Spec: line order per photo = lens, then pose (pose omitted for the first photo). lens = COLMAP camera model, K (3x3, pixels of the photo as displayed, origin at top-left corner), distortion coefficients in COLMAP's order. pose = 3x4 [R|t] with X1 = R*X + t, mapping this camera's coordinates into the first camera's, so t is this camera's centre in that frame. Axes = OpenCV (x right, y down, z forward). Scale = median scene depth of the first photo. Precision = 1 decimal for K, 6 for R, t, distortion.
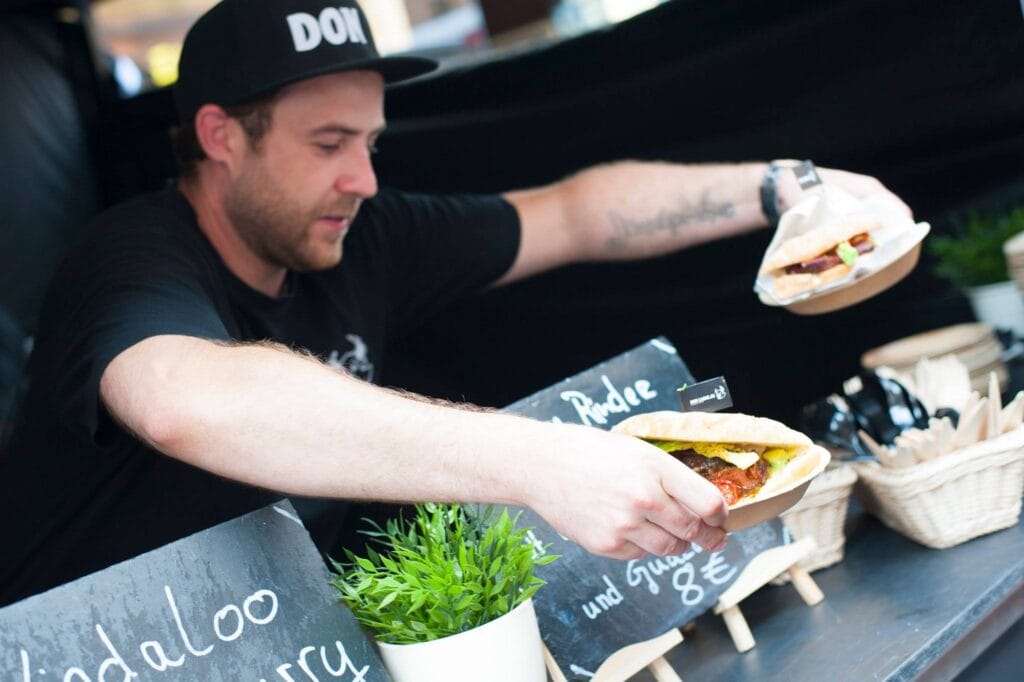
lens RADIAL K [[1625.0, 0, 512.0], [0, 1625.0, 341.0], [0, 0, 1]] dist [-0.098158, 0.012327]
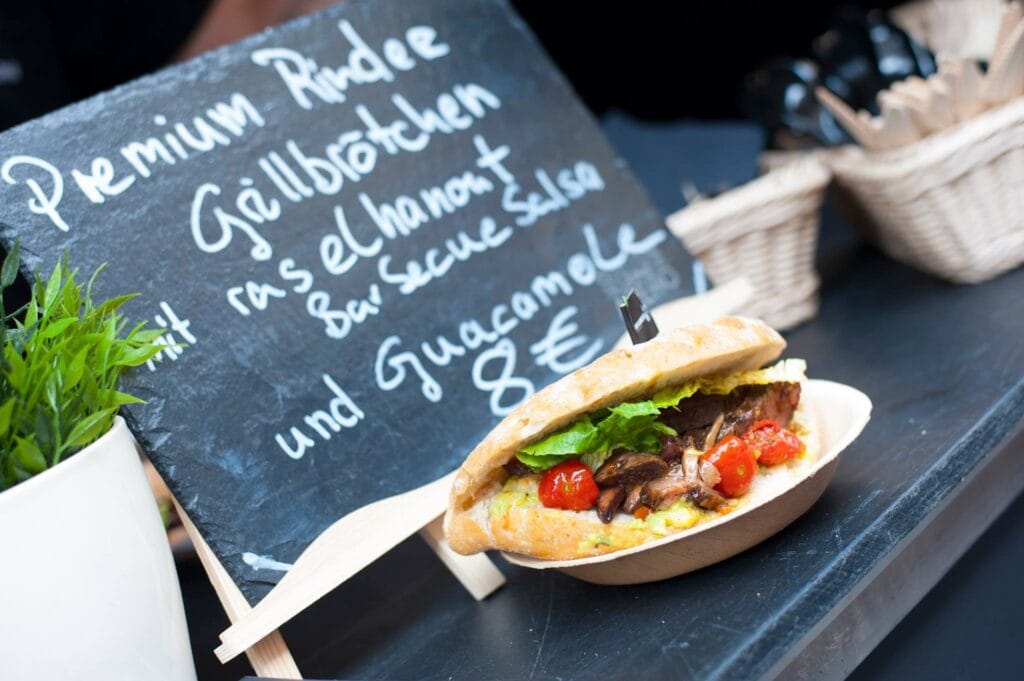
lens RADIAL K [[1625.0, 0, 512.0], [0, 1625.0, 340.5], [0, 0, 1]] dist [-0.098158, 0.012327]
pose [[0.995677, -0.081324, -0.044875, 0.137066], [0.086341, 0.988471, 0.124380, 0.069224], [0.034243, -0.127717, 0.991219, 0.454380]]
